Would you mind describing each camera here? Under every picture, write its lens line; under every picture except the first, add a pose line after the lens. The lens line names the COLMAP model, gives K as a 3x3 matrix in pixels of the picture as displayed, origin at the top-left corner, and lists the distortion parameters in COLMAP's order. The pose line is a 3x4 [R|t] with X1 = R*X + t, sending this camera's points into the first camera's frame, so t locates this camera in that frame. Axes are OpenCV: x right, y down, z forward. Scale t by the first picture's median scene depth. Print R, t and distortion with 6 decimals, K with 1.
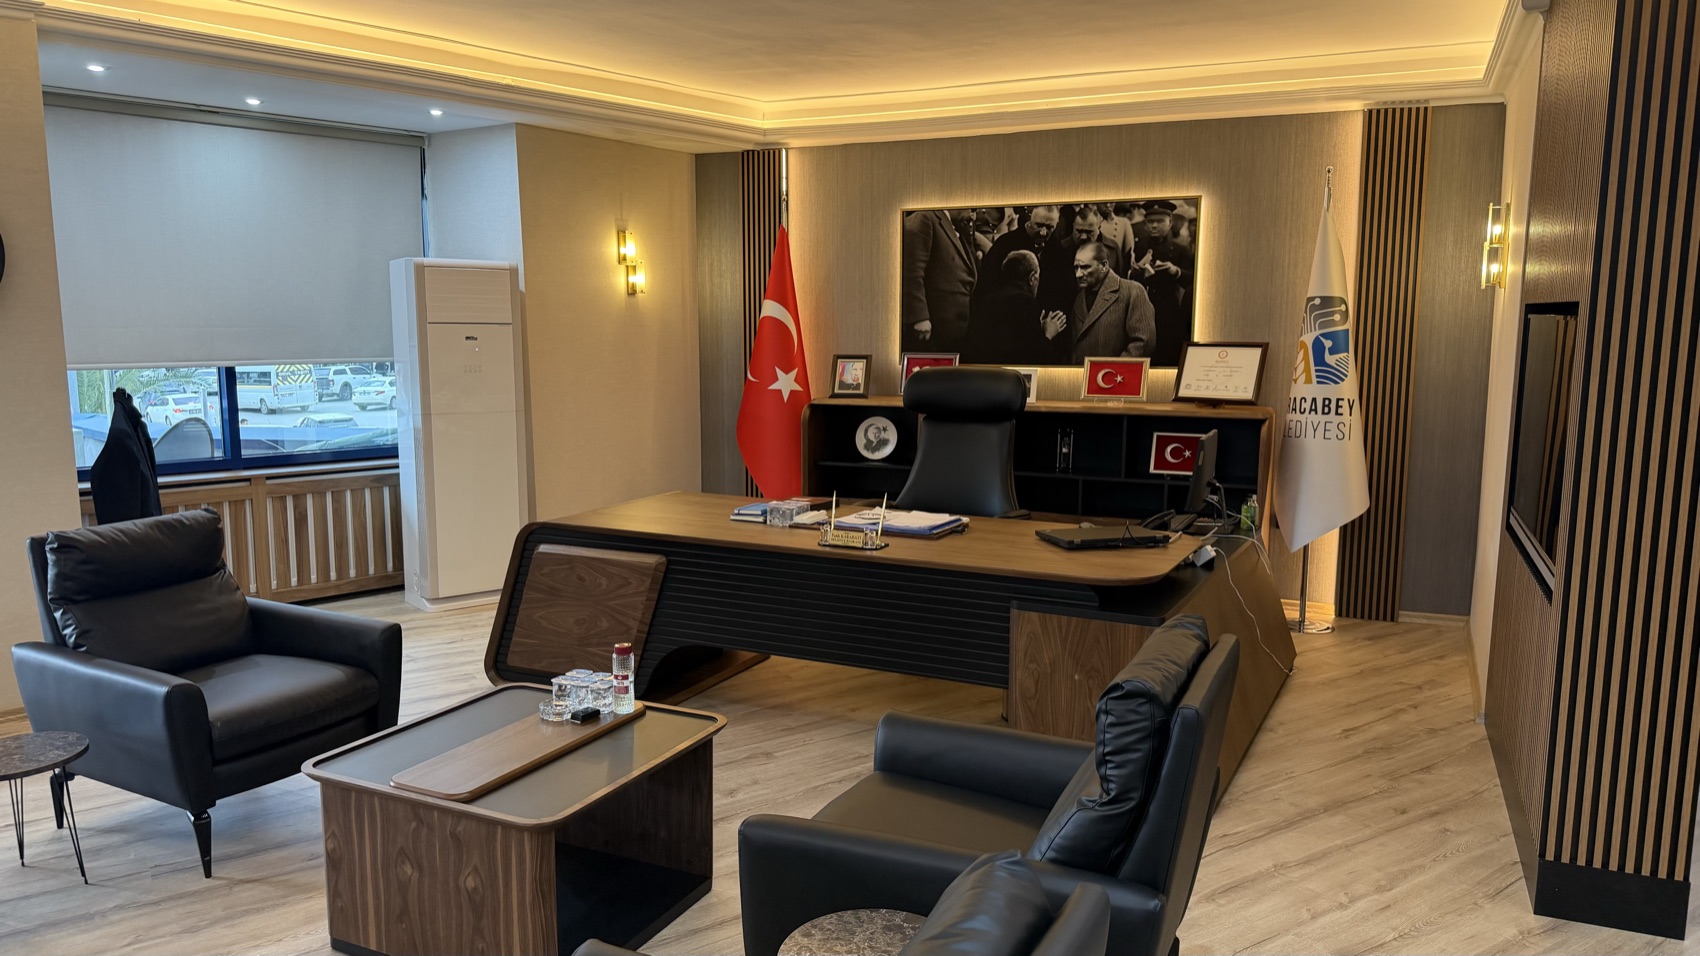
lens RADIAL K [[1130.3, 0, 850.7], [0, 1130.3, 494.5], [0, 0, 1]] dist [0.009783, -0.003766]
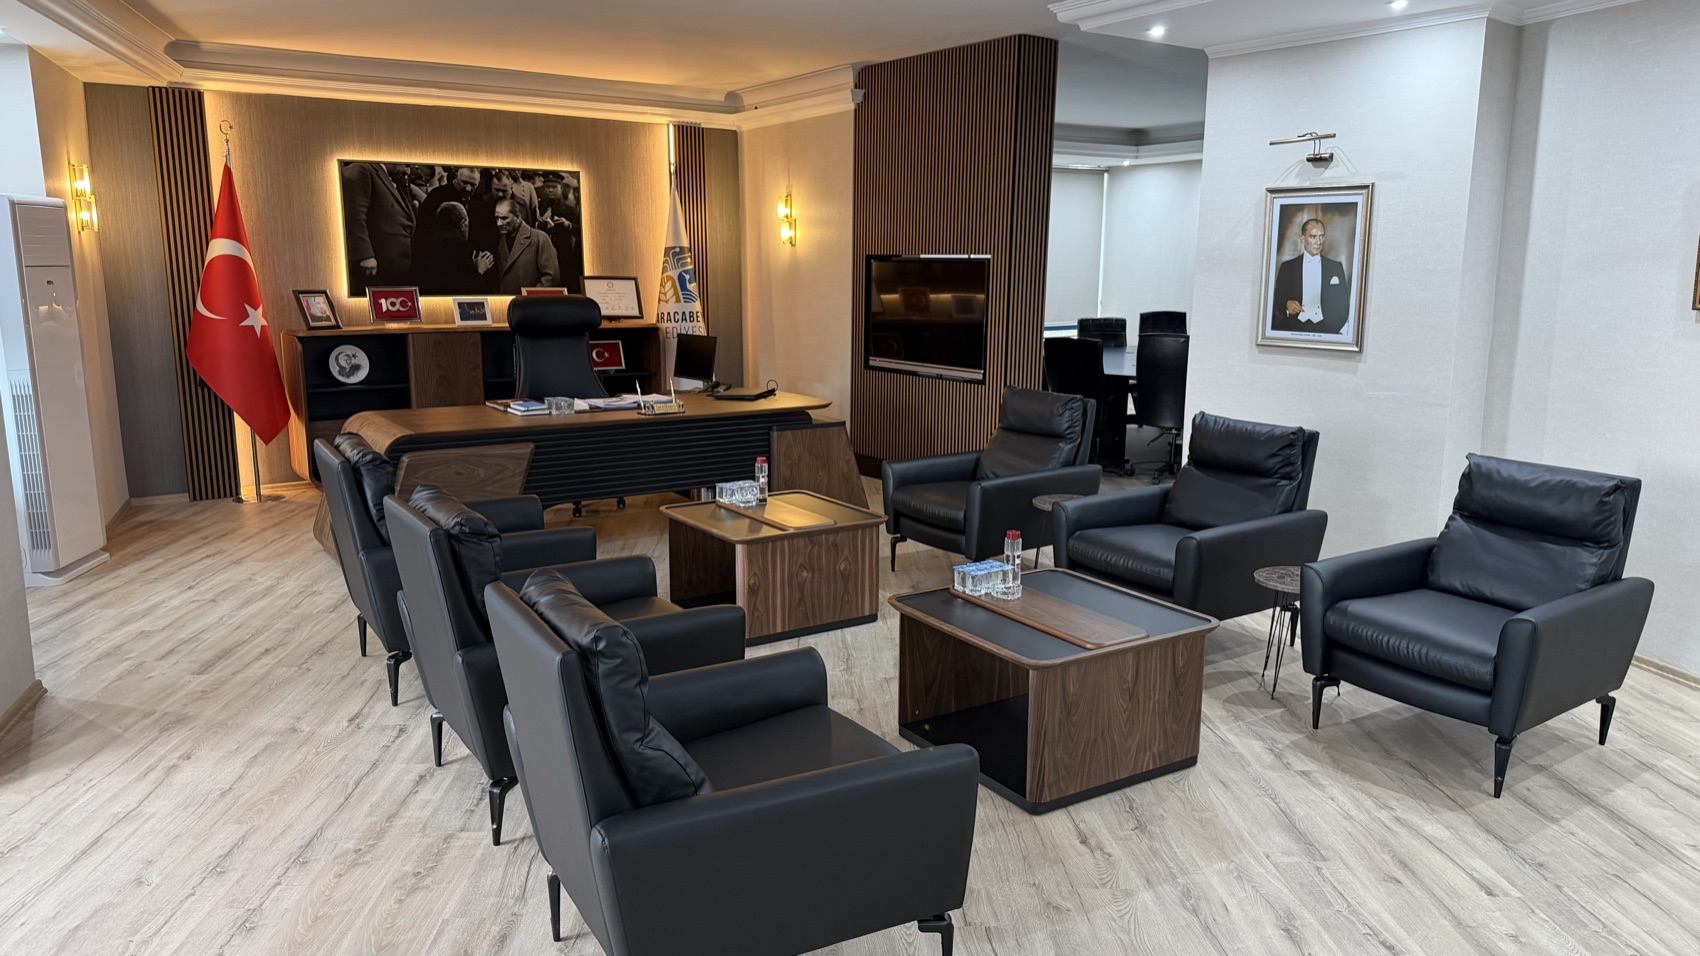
lens RADIAL K [[1130.3, 0, 854.7], [0, 1130.3, 469.1], [0, 0, 1]] dist [0.009783, -0.003766]
pose [[0.520218, -0.152466, 0.840314, -0.718809], [0.117389, 0.987362, 0.106473, -0.008205], [-0.845927, 0.043255, 0.531542, -0.016986]]
